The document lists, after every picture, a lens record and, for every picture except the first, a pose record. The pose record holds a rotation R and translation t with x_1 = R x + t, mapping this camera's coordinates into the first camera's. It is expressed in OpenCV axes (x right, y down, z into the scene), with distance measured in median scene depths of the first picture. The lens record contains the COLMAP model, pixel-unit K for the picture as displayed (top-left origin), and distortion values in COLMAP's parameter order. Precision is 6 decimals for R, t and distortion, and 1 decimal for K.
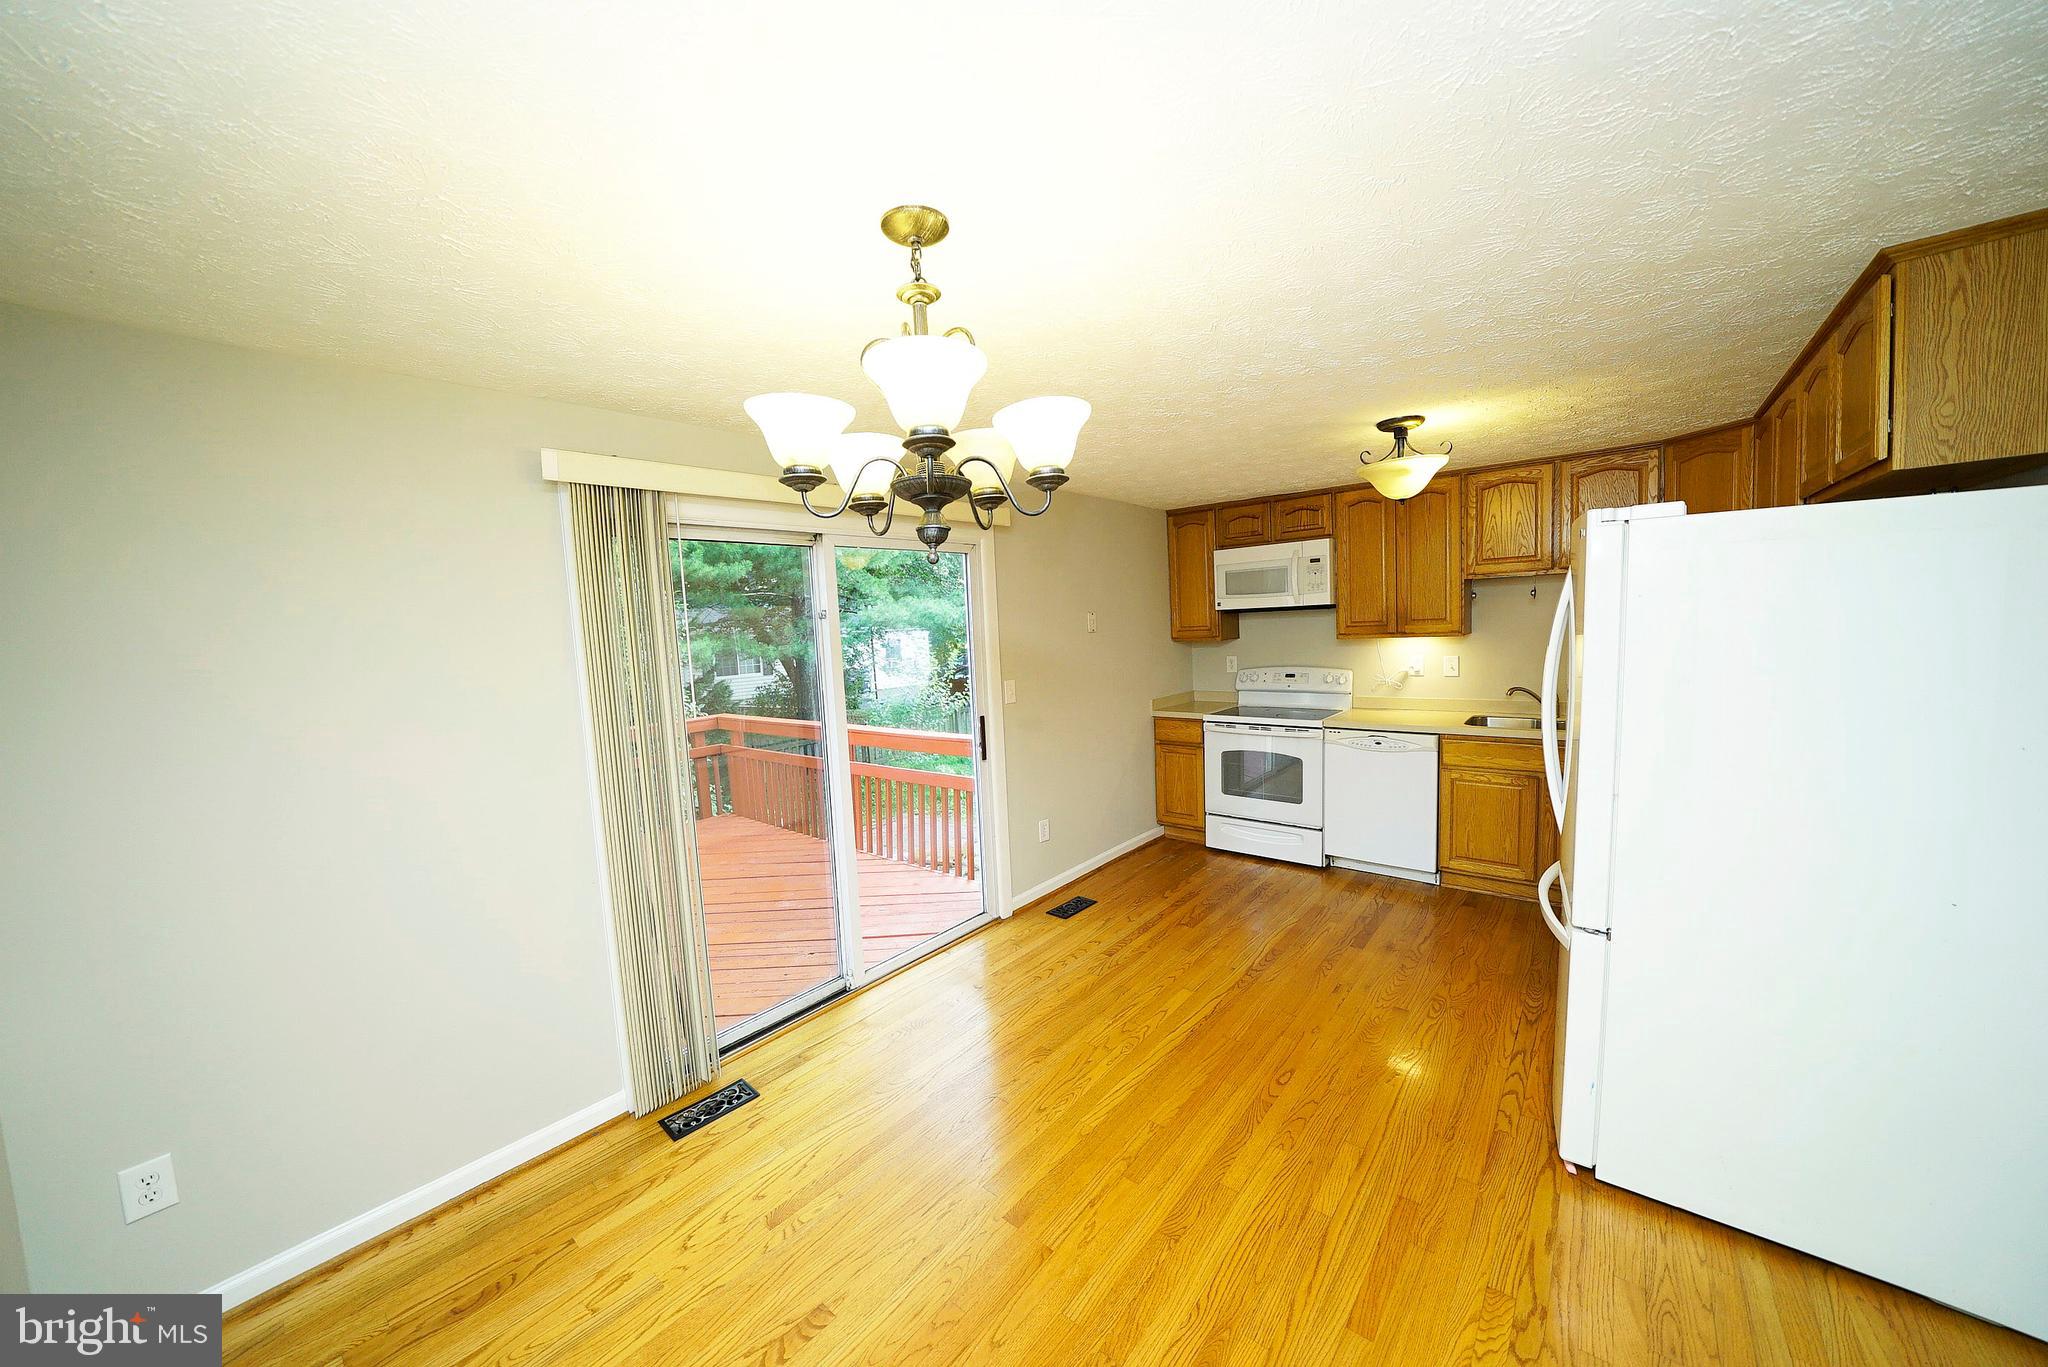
lens RADIAL K [[715.2, 0, 1021.5], [0, 715.2, 684.5], [0, 0, 1]] dist [-0.020010, -0.000026]
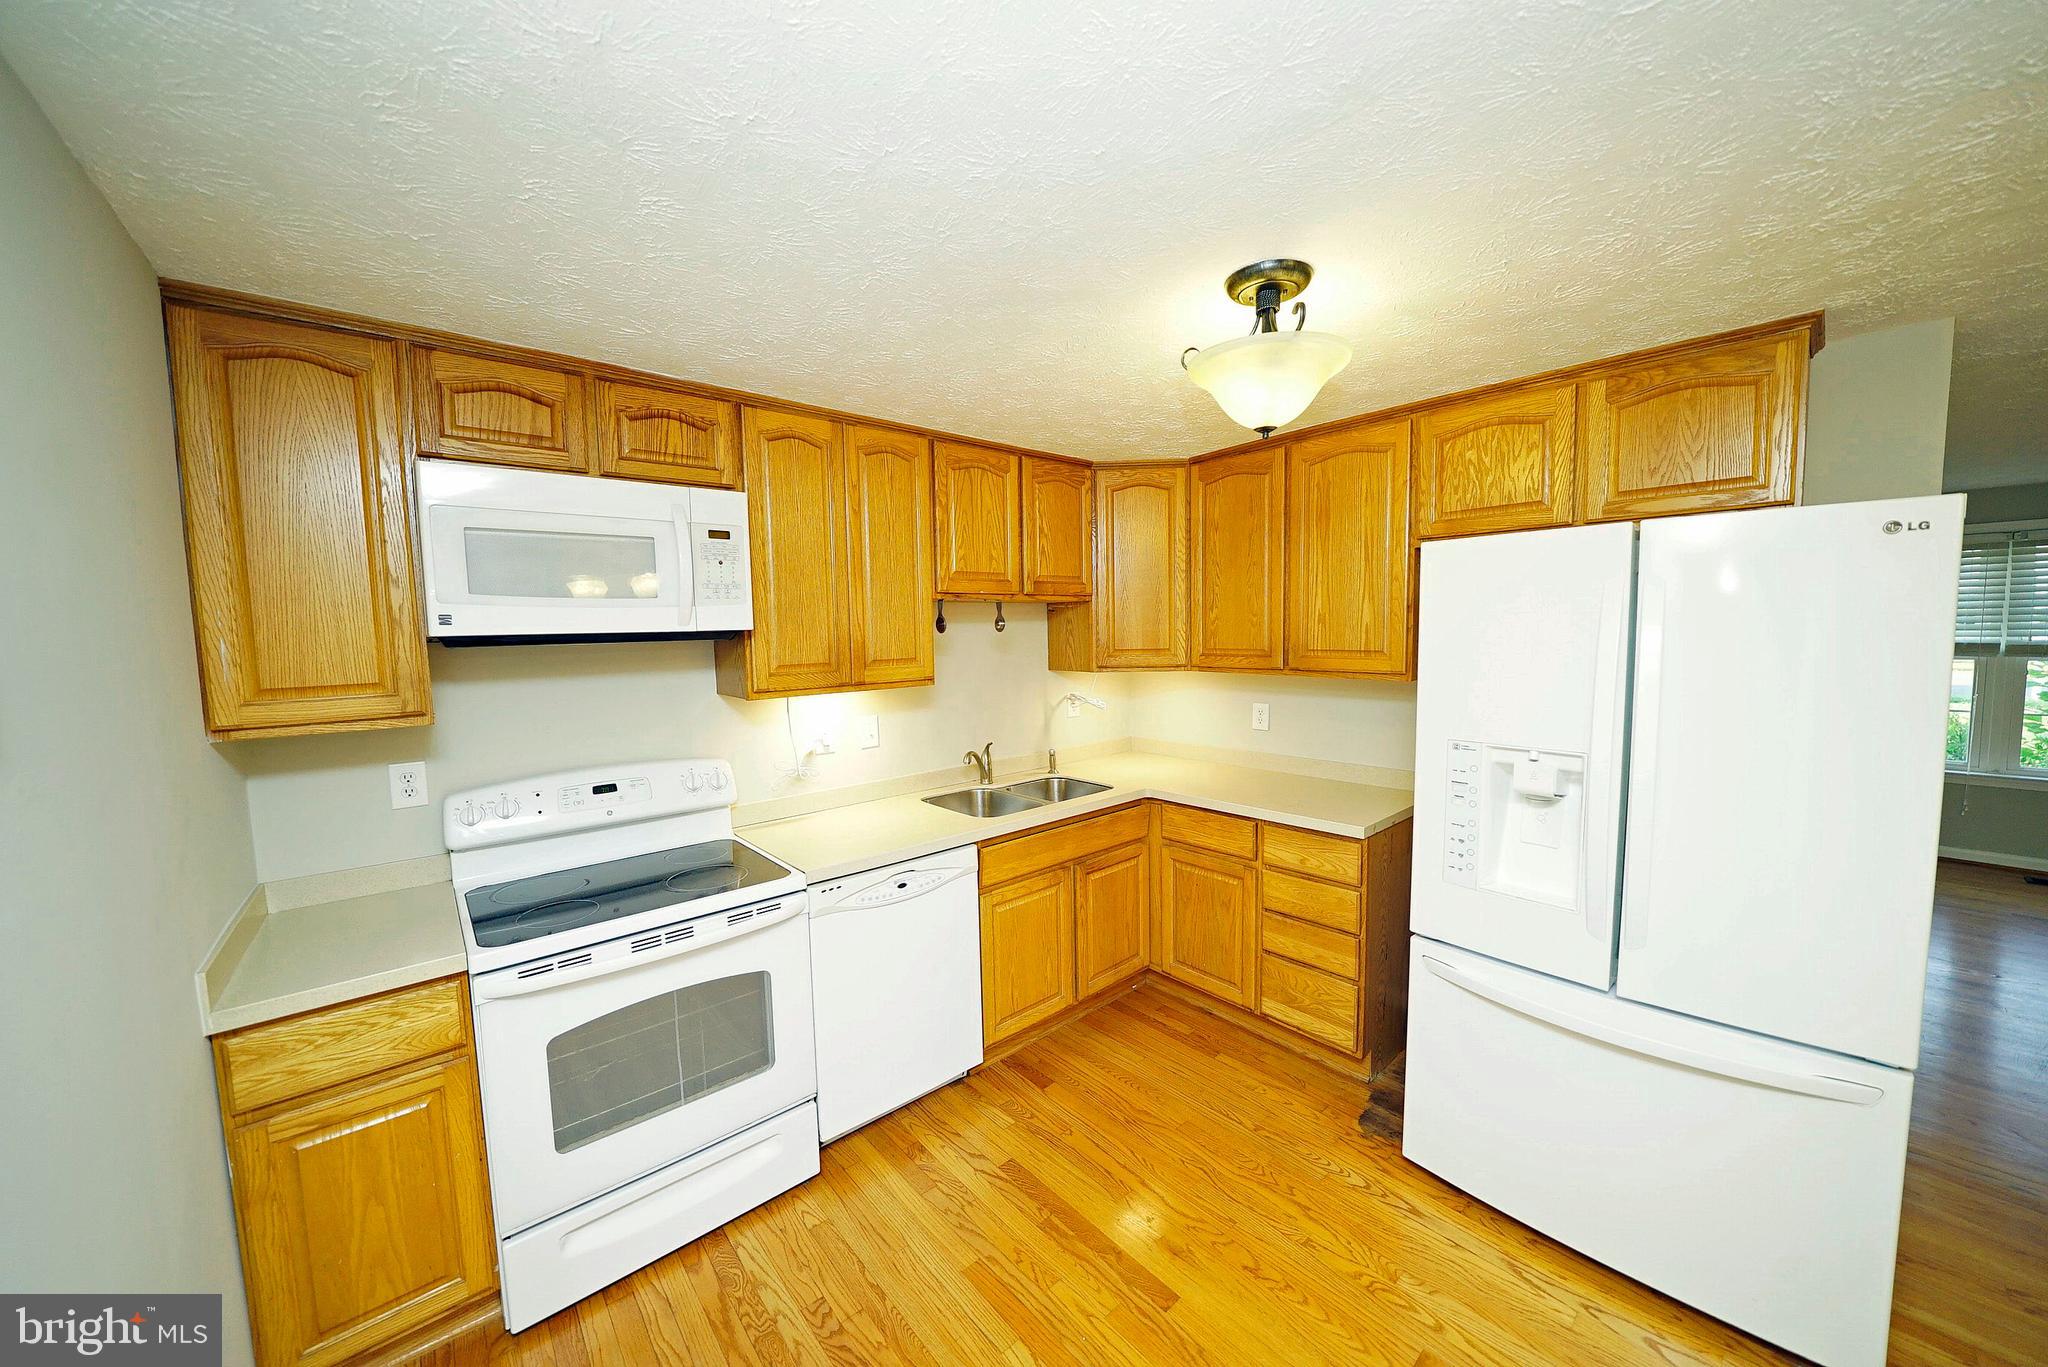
lens RADIAL K [[715.2, 0, 1021.5], [0, 715.2, 684.5], [0, 0, 1]] dist [-0.020010, -0.000026]
pose [[0.163626, -0.030988, 0.986036, -0.017262], [0.100161, 0.994864, 0.014645, -0.062792], [-0.981425, 0.096366, 0.165890, 0.730611]]
